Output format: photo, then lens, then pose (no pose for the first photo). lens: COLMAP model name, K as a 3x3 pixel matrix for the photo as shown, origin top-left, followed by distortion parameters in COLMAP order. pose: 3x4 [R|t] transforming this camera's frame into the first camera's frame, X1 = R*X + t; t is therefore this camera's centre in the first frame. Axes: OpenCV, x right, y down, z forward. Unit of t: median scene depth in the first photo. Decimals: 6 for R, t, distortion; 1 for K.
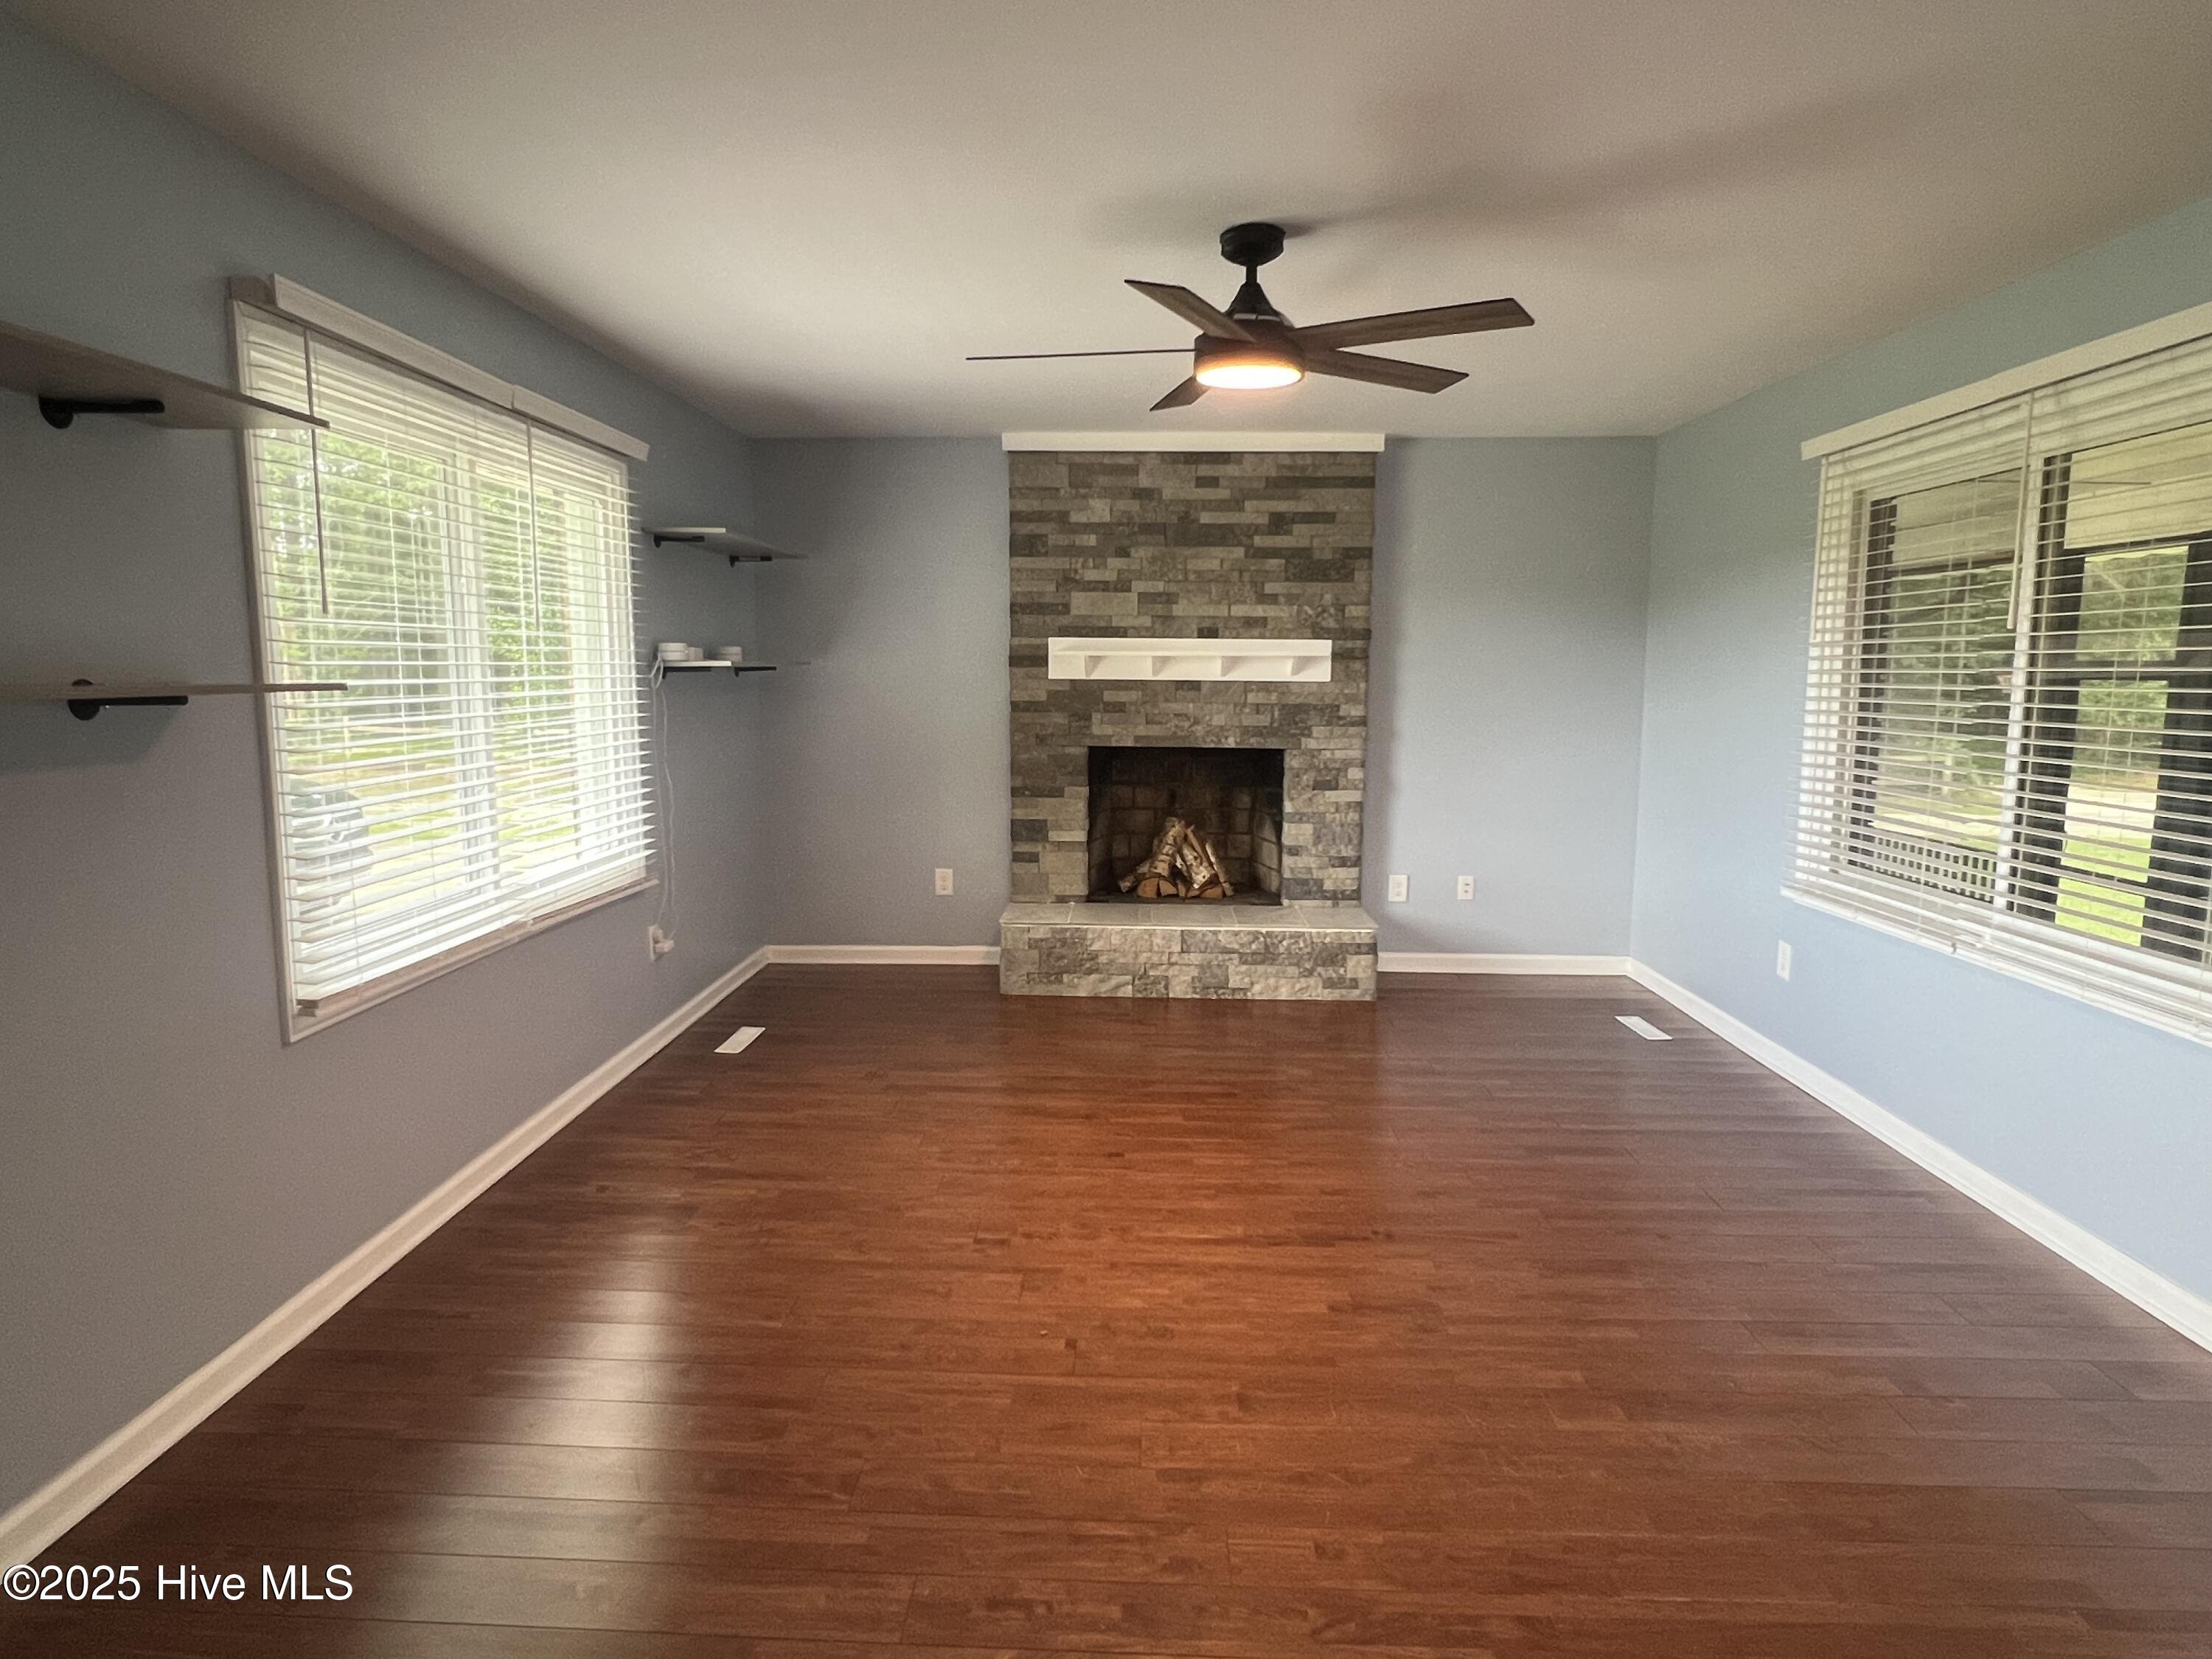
lens RADIAL K [[1342.6, 0, 1097.5], [0, 1342.6, 840.6], [0, 0, 1]] dist [0.003155, 0.000301]
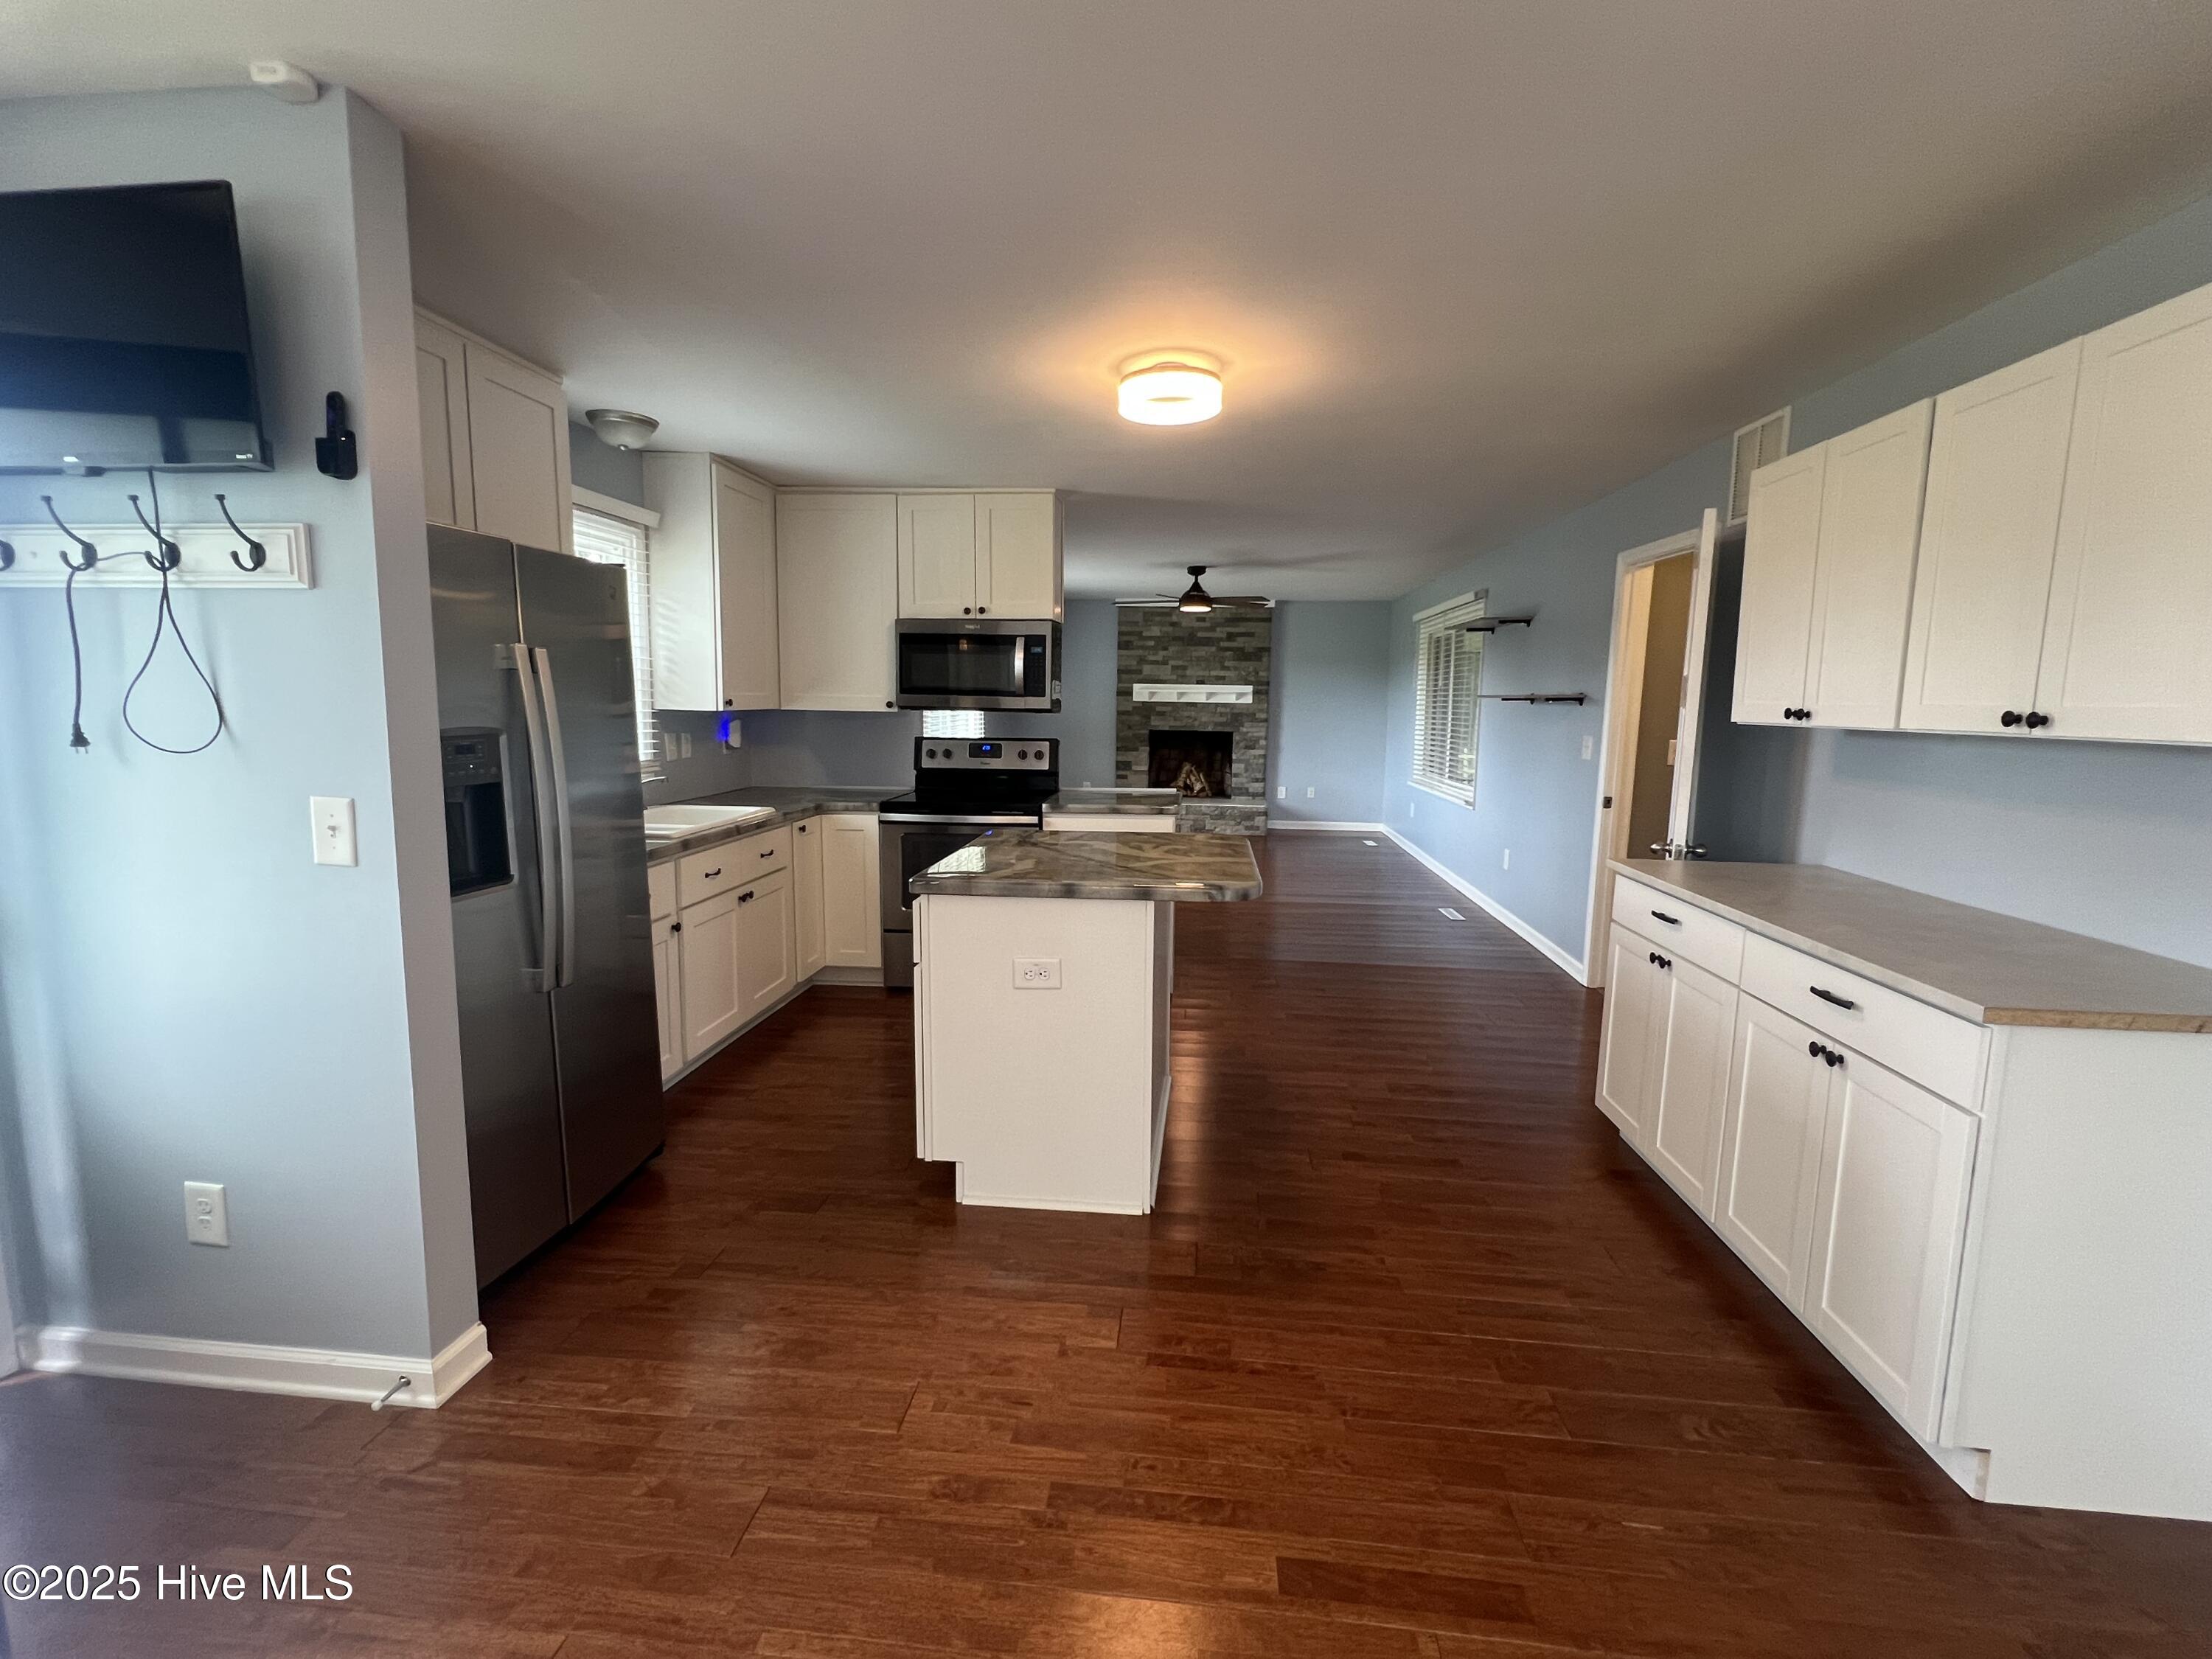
lens RADIAL K [[989.1, 0, 1098.2], [0, 989.1, 824.6], [0, 0, 1]] dist [-0.000875, -0.000031]
pose [[0.997618, 0.016464, -0.066993, 0.023031], [-0.016489, 0.999864, 0.000187, 0.099296], [0.066987, 0.000918, 0.997753, -0.755721]]
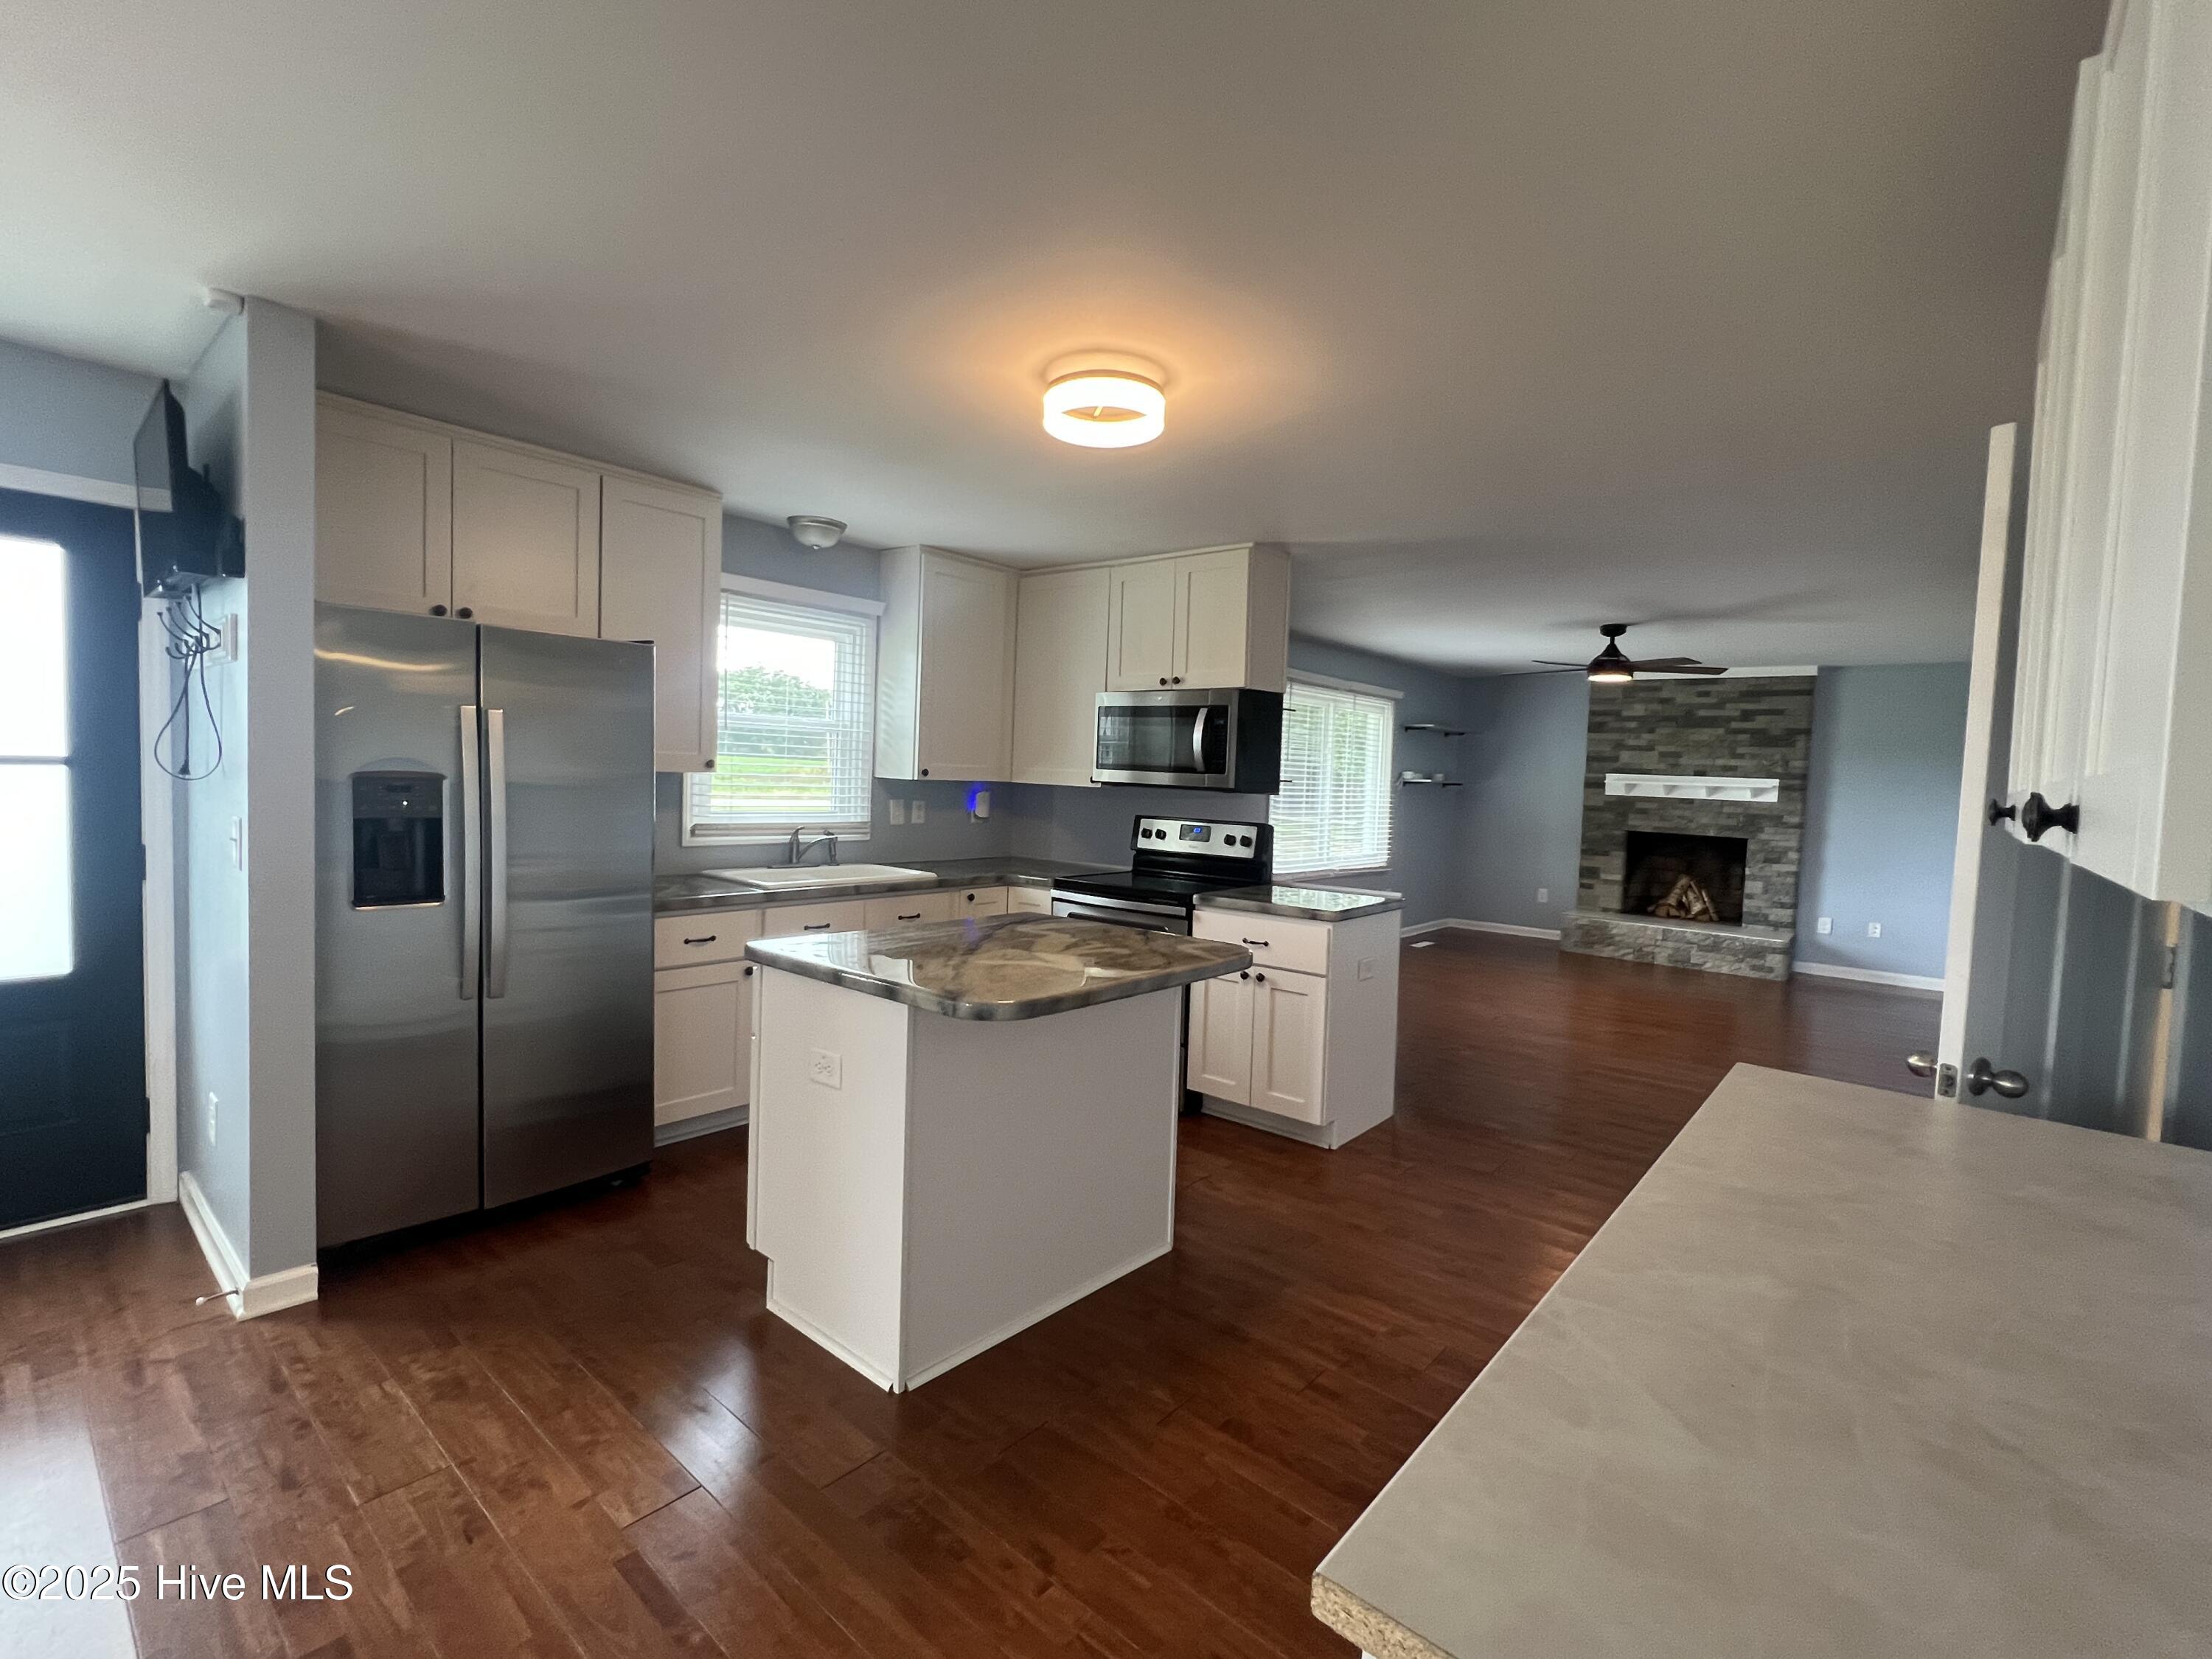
lens RADIAL K [[989.1, 0, 1098.2], [0, 989.1, 824.6], [0, 0, 1]] dist [-0.000875, -0.000031]
pose [[0.781571, 0.057483, -0.621162, 0.284164], [-0.113520, 0.992225, -0.051014, 0.079296], [0.613400, 0.110385, 0.782020, -0.570808]]
